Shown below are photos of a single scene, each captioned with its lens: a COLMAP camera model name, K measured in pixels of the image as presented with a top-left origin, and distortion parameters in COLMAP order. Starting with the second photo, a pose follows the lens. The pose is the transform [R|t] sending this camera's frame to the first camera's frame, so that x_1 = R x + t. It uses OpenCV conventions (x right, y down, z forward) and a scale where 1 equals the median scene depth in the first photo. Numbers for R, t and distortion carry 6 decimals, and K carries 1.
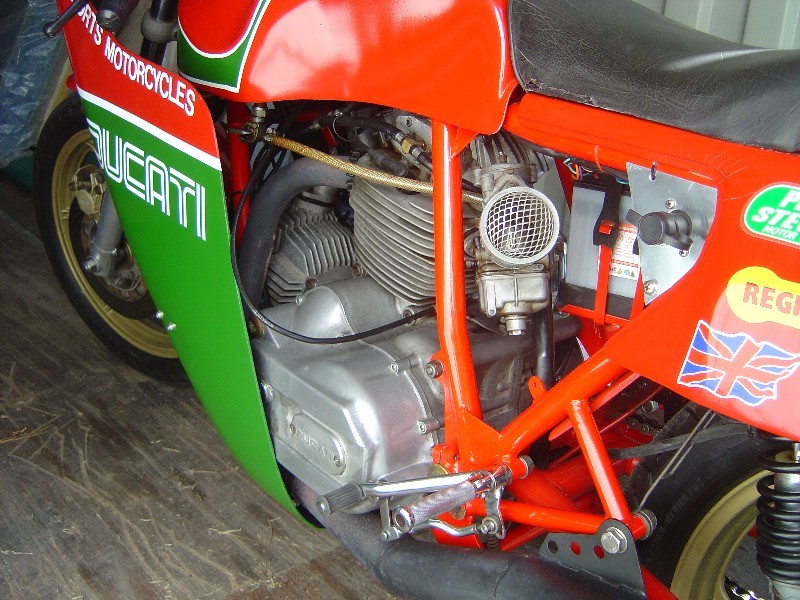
lens RADIAL K [[863.0, 0, 400.0], [0, 863.0, 300.0], [0, 0, 1]] dist [-0.153648, -0.009883]
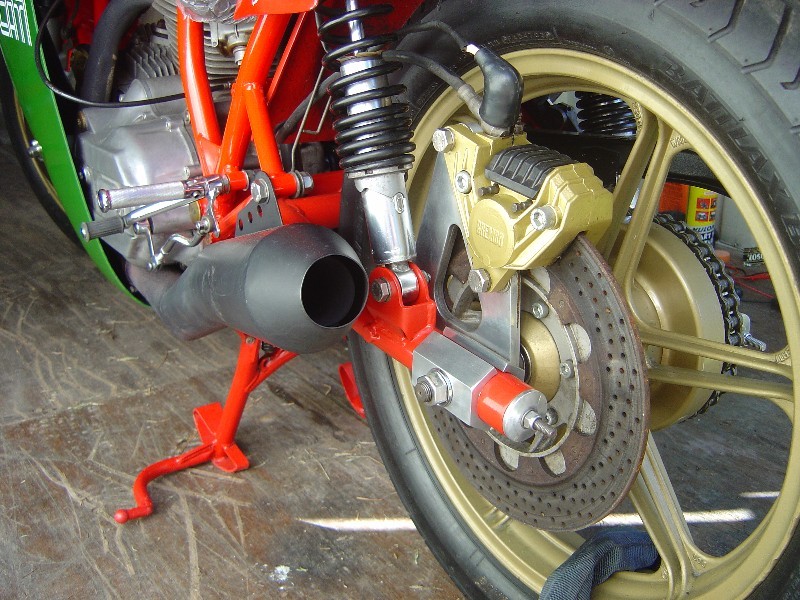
lens RADIAL K [[863.0, 0, 400.0], [0, 863.0, 300.0], [0, 0, 1]] dist [-0.153648, -0.009883]
pose [[0.990970, -0.046915, -0.125610, 0.287349], [0.045771, 0.998880, -0.011981, 0.227674], [0.126032, 0.006123, 0.992007, -0.036057]]
